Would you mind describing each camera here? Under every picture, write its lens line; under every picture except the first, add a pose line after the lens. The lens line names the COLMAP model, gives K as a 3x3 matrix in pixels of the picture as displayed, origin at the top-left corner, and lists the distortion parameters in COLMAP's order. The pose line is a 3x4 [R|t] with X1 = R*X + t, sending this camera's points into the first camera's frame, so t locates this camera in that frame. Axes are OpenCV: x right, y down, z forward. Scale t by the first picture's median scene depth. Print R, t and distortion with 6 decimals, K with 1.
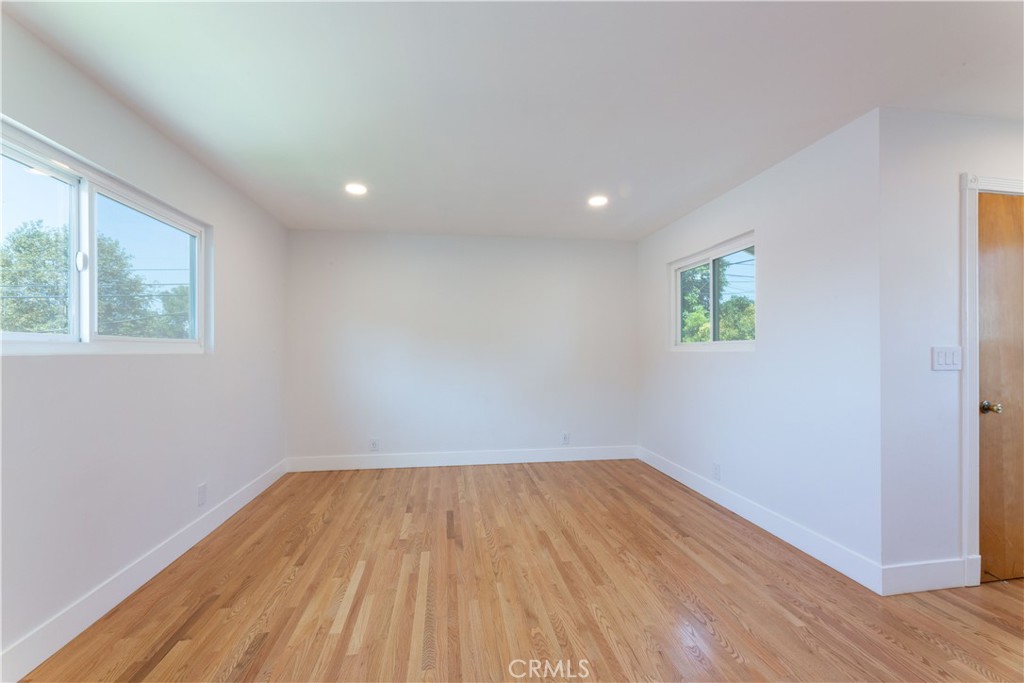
lens RADIAL K [[406.2, 0, 509.9], [0, 406.2, 346.9], [0, 0, 1]] dist [0.004106, -0.001109]
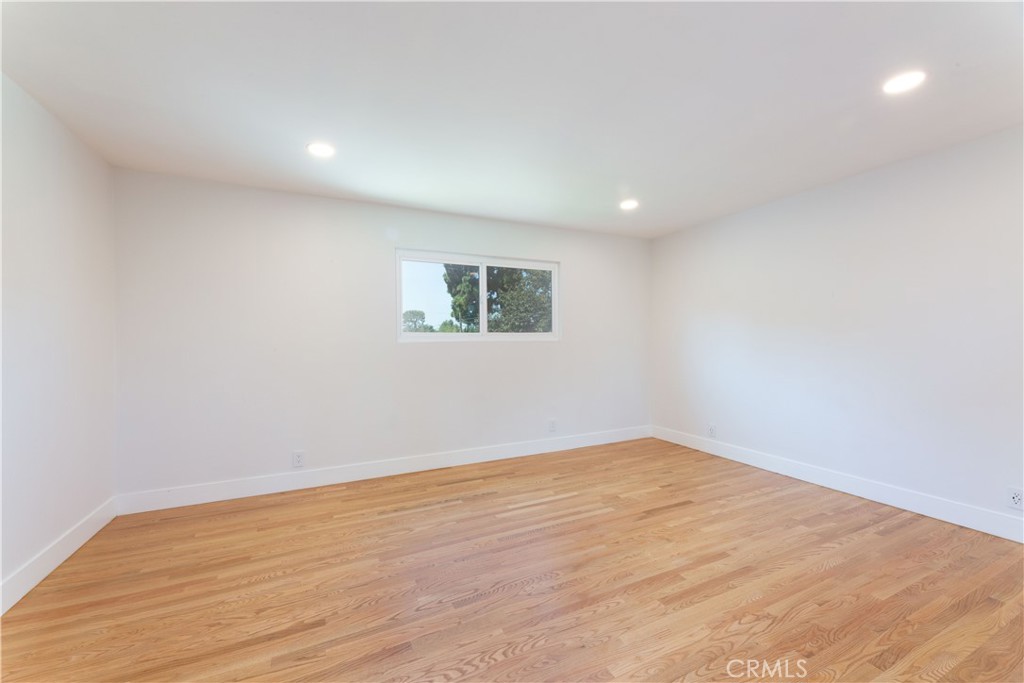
lens RADIAL K [[406.2, 0, 511.2], [0, 406.2, 341.6], [0, 0, 1]] dist [0.004106, -0.001109]
pose [[0.299190, 0.004218, -0.954184, 0.713191], [0.013811, 0.999866, 0.008750, 0.000916], [0.954094, -0.015797, 0.299092, 0.313849]]
